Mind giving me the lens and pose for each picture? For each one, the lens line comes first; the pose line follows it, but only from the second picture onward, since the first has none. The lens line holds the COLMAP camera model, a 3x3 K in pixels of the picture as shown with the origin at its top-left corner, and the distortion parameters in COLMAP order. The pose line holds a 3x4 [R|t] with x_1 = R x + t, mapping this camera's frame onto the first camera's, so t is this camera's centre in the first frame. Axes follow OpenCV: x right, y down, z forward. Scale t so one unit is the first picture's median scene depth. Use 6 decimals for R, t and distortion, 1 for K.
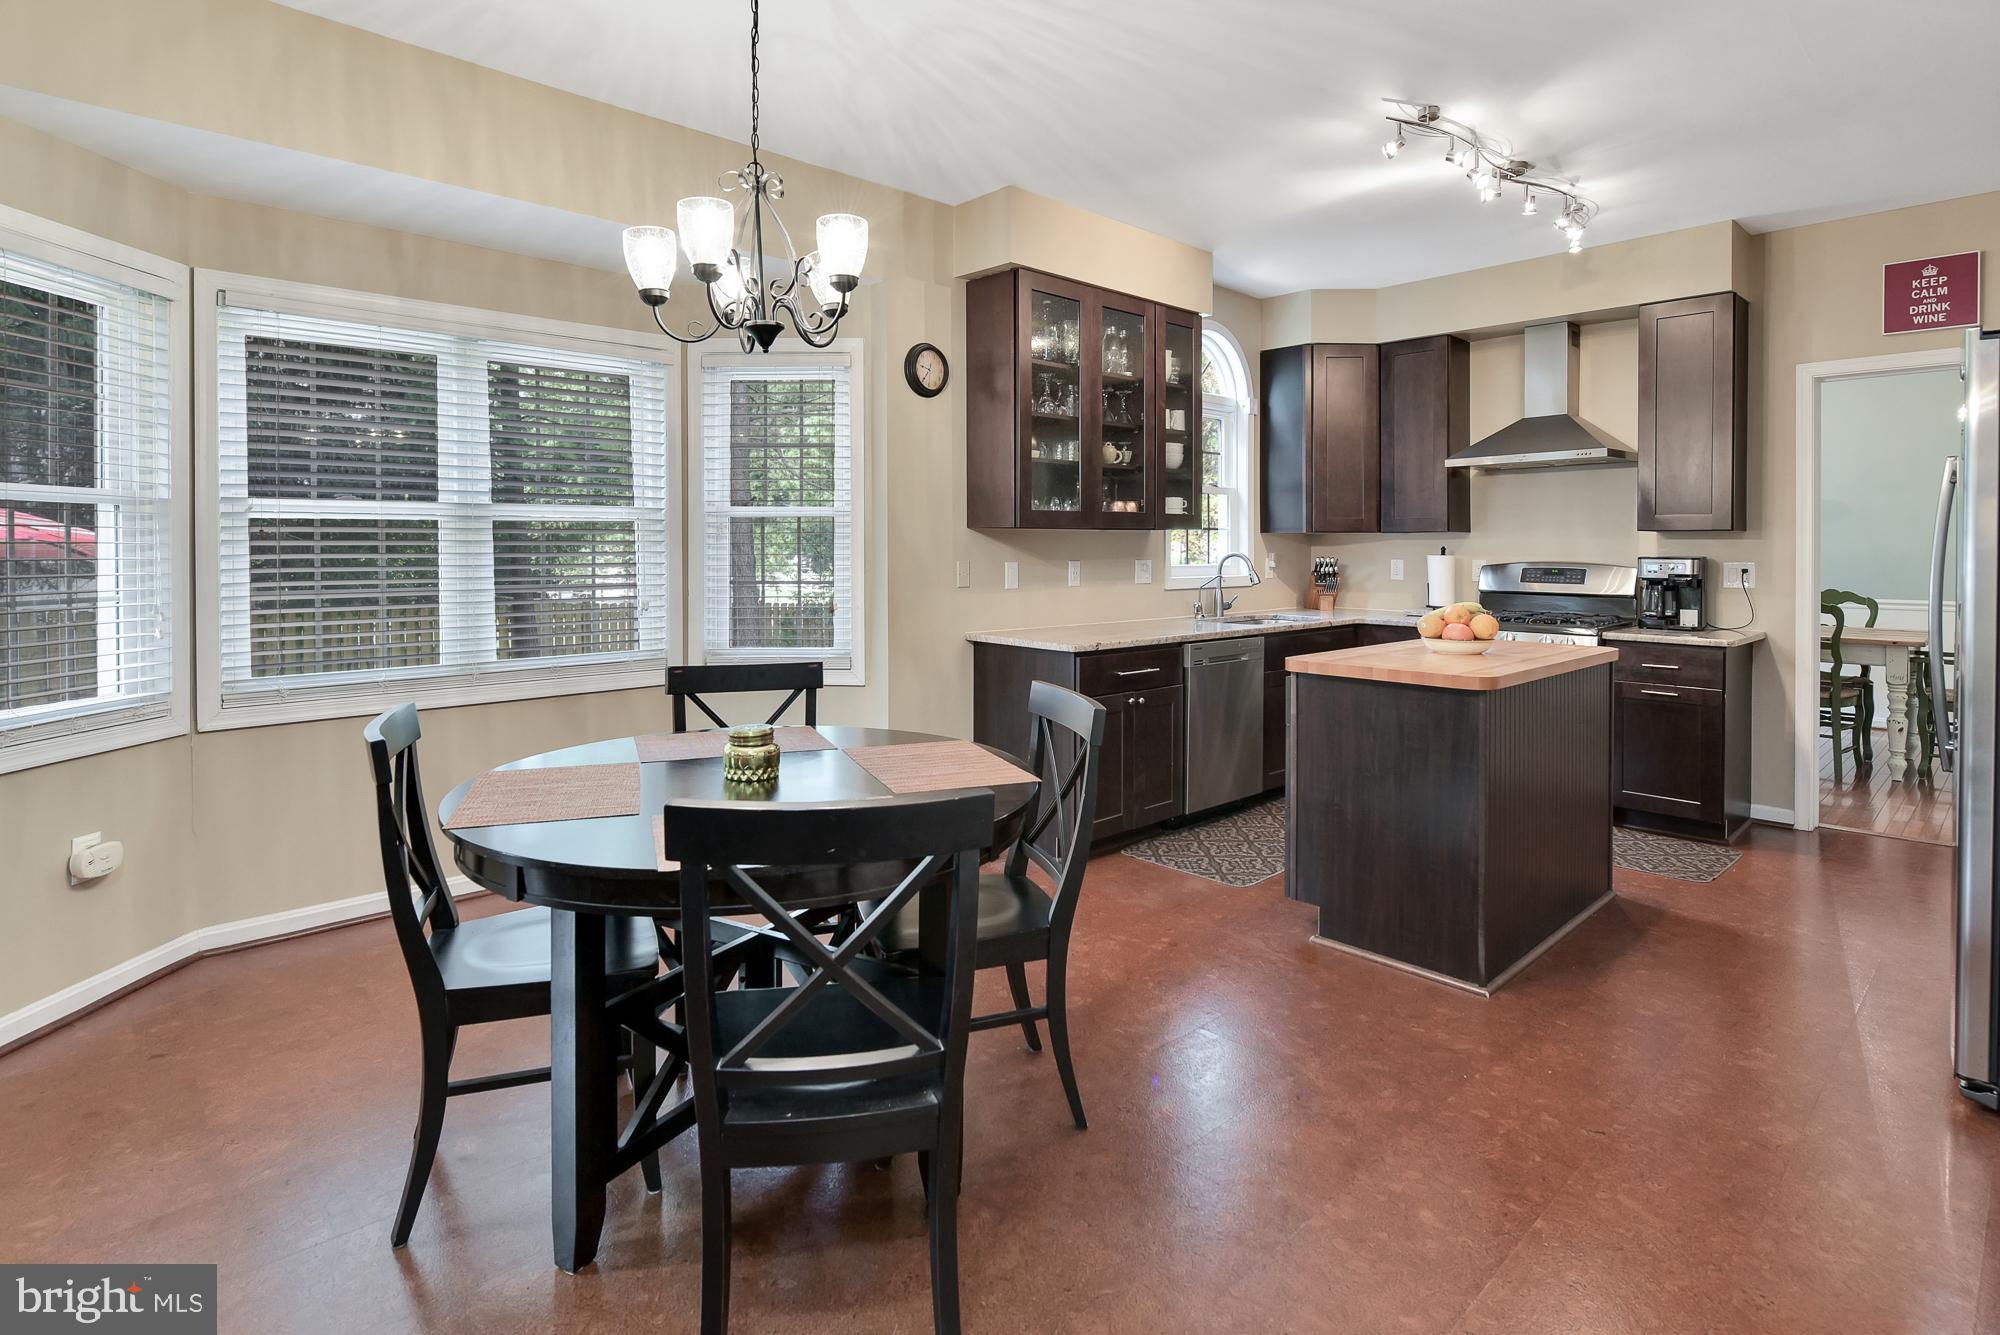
lens RADIAL K [[1083.7, 0, 1000.1], [0, 1083.7, 558.5], [0, 0, 1]] dist [0.003085, -0.001687]
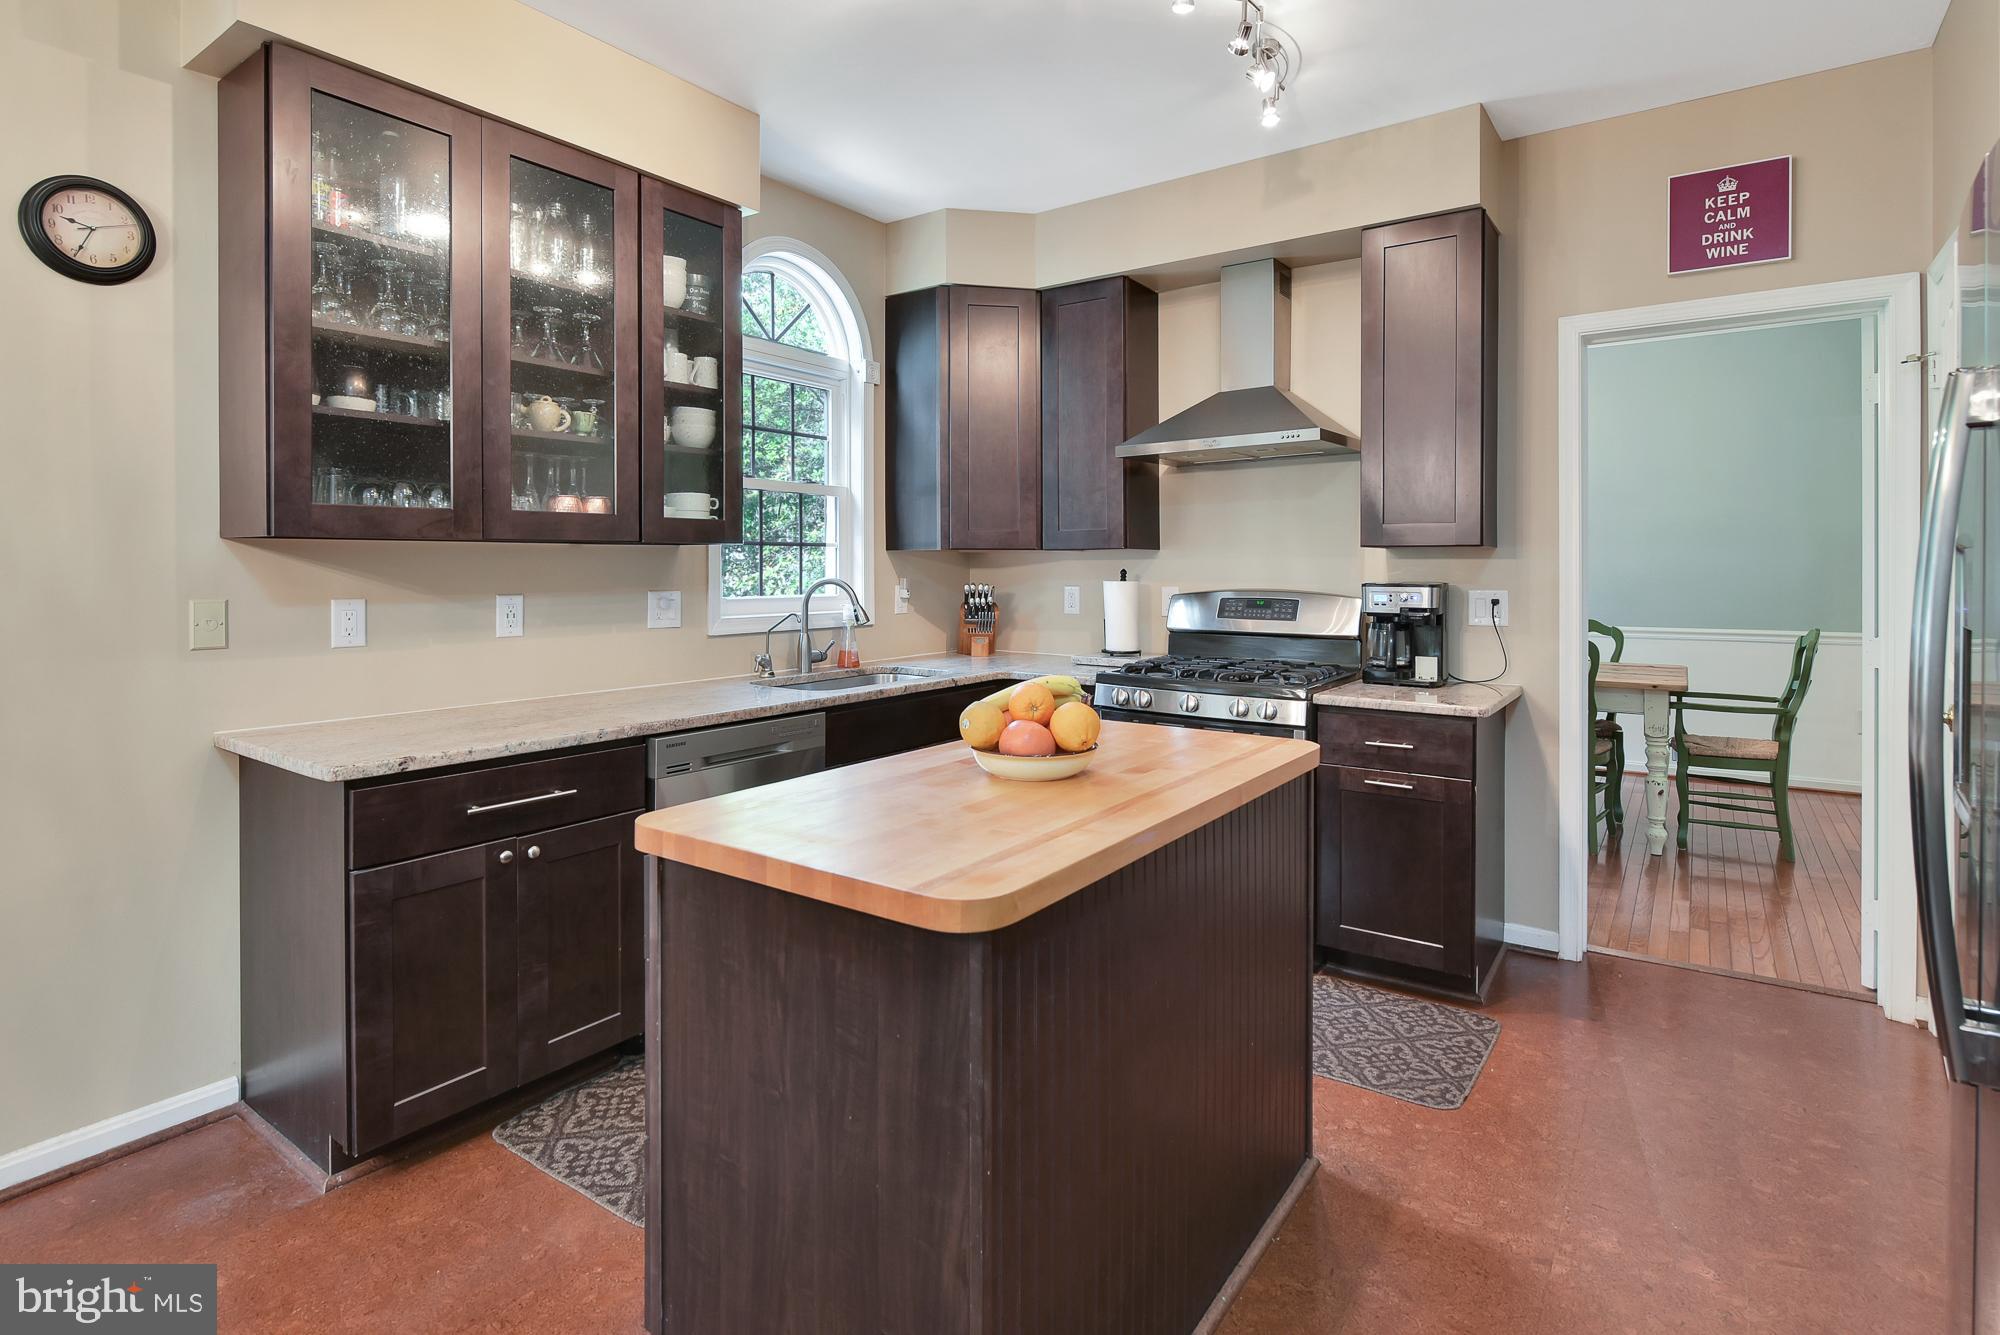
lens RADIAL K [[1024.0, 0, 1035.3], [0, 1024.0, 577.5], [0, 0, 1]] dist [-0.000482, 0.000286]
pose [[0.979355, -0.004283, 0.202104, 0.239569], [0.004362, 0.999990, 0.000051, -0.006460], [-0.202103, 0.000831, 0.979364, 0.380165]]
